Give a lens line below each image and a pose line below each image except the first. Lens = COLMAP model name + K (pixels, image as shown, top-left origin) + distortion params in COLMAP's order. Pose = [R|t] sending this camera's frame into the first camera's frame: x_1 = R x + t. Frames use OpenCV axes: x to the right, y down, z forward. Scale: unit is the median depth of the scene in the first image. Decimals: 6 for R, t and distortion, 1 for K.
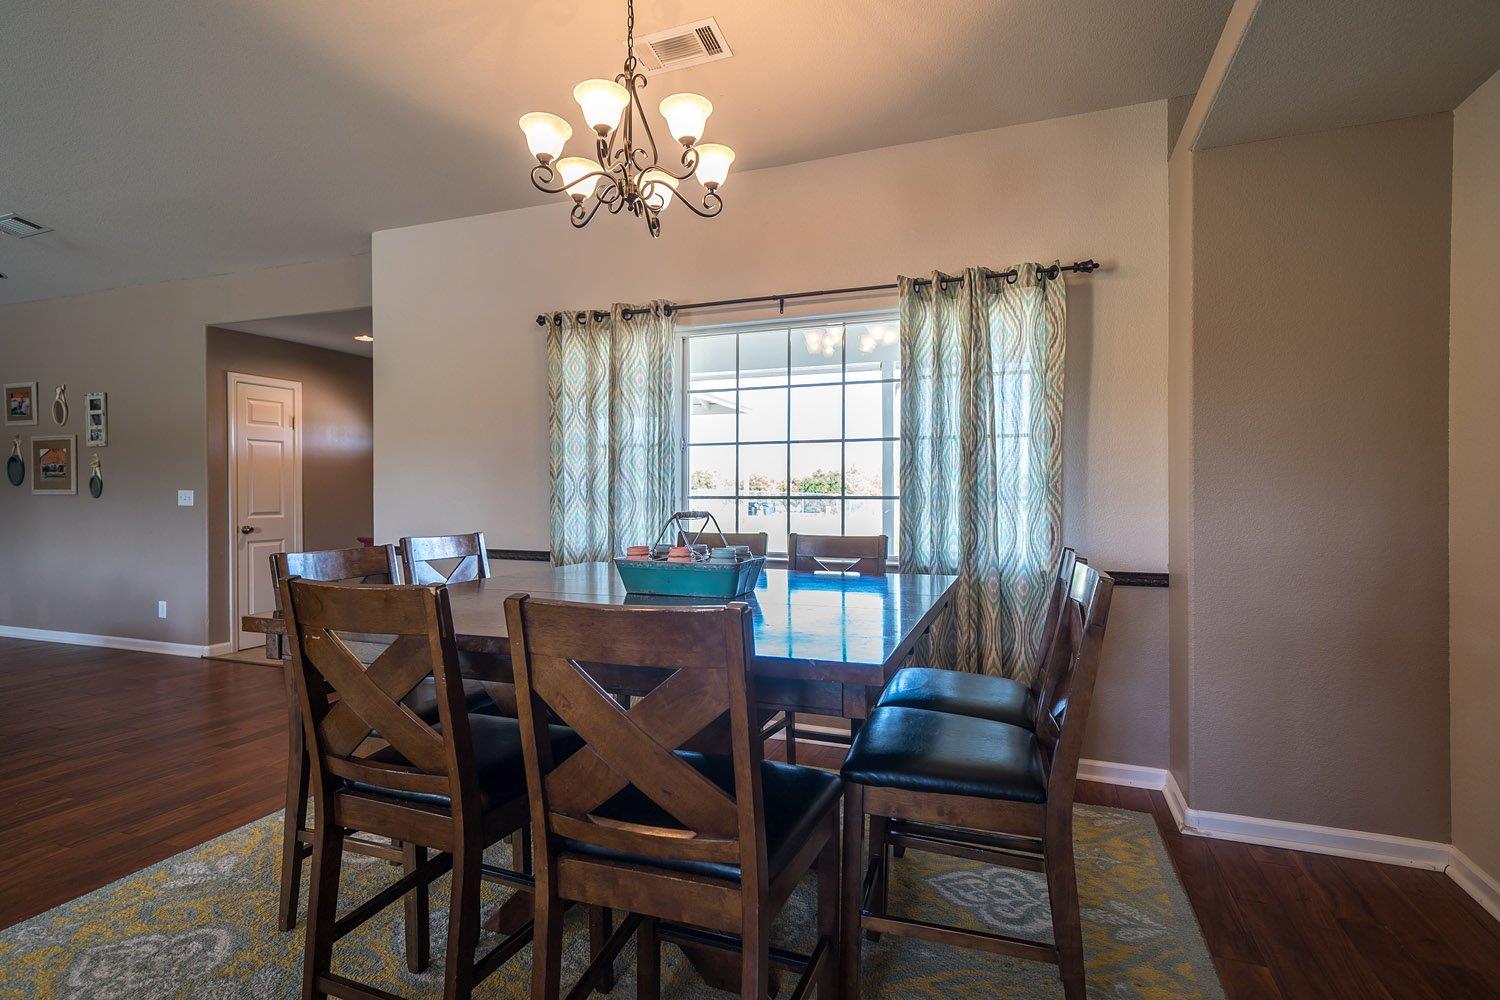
lens RADIAL K [[738.2, 0, 752.5], [0, 738.2, 498.6], [0, 0, 1]] dist [0.005358, 0.001064]
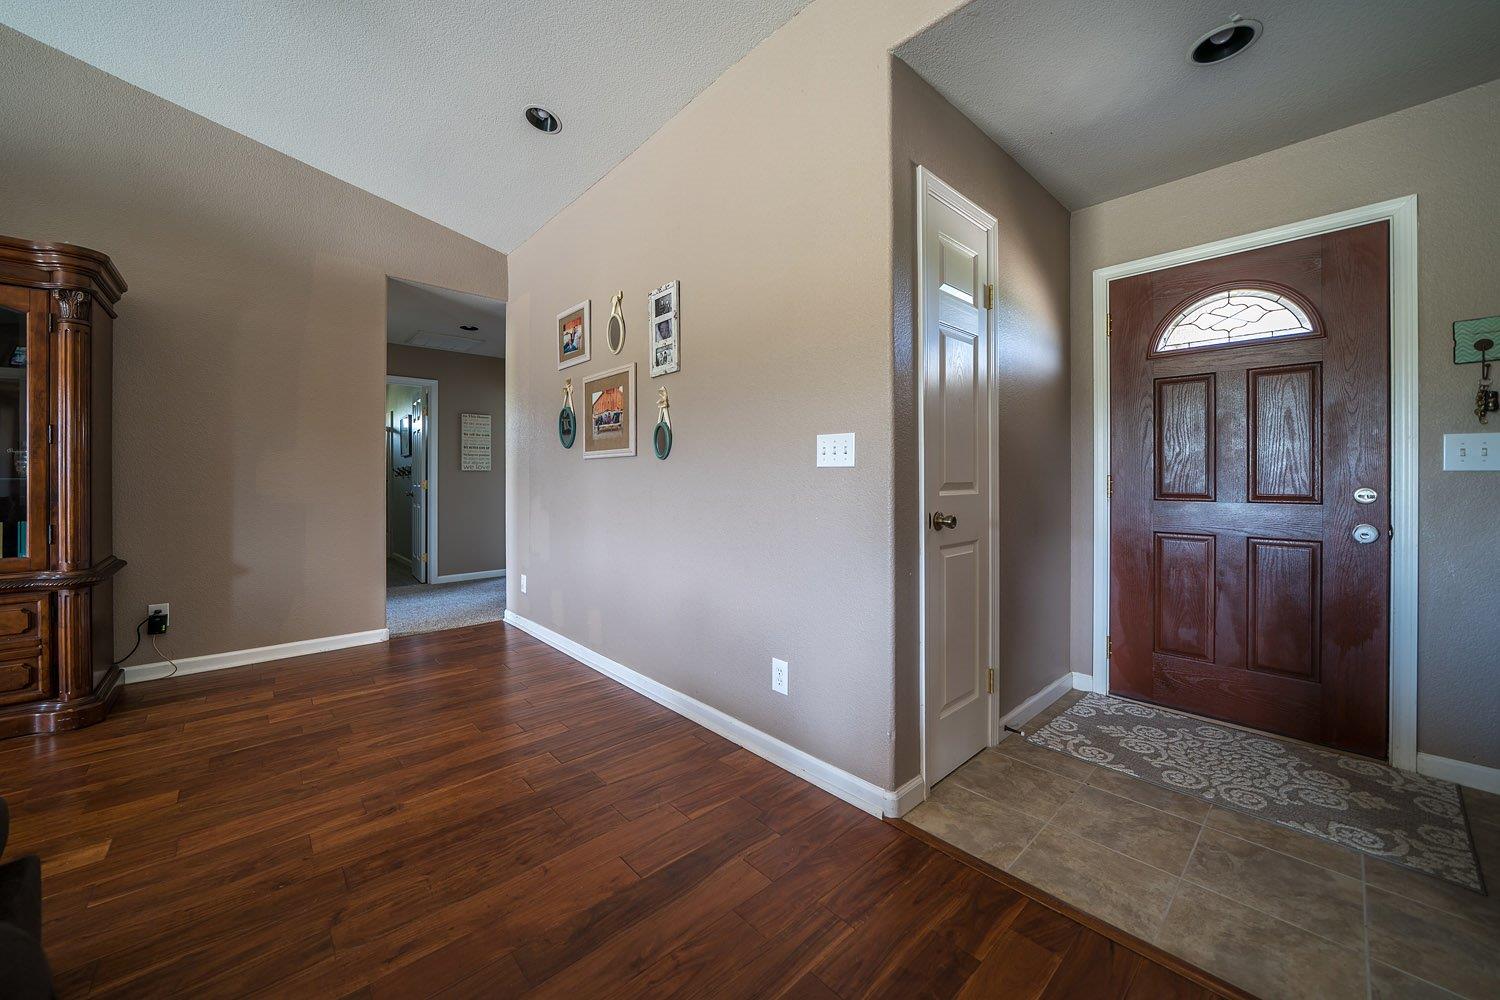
lens RADIAL K [[566.1, 0, 748.1], [0, 566.1, 476.2], [0, 0, 1]] dist [0.000188, 0.000079]
pose [[0.888174, -0.002349, -0.459501, -0.608206], [-0.000985, 0.999975, -0.007016, 0.016571], [0.459506, 0.006684, 0.888149, 0.617970]]
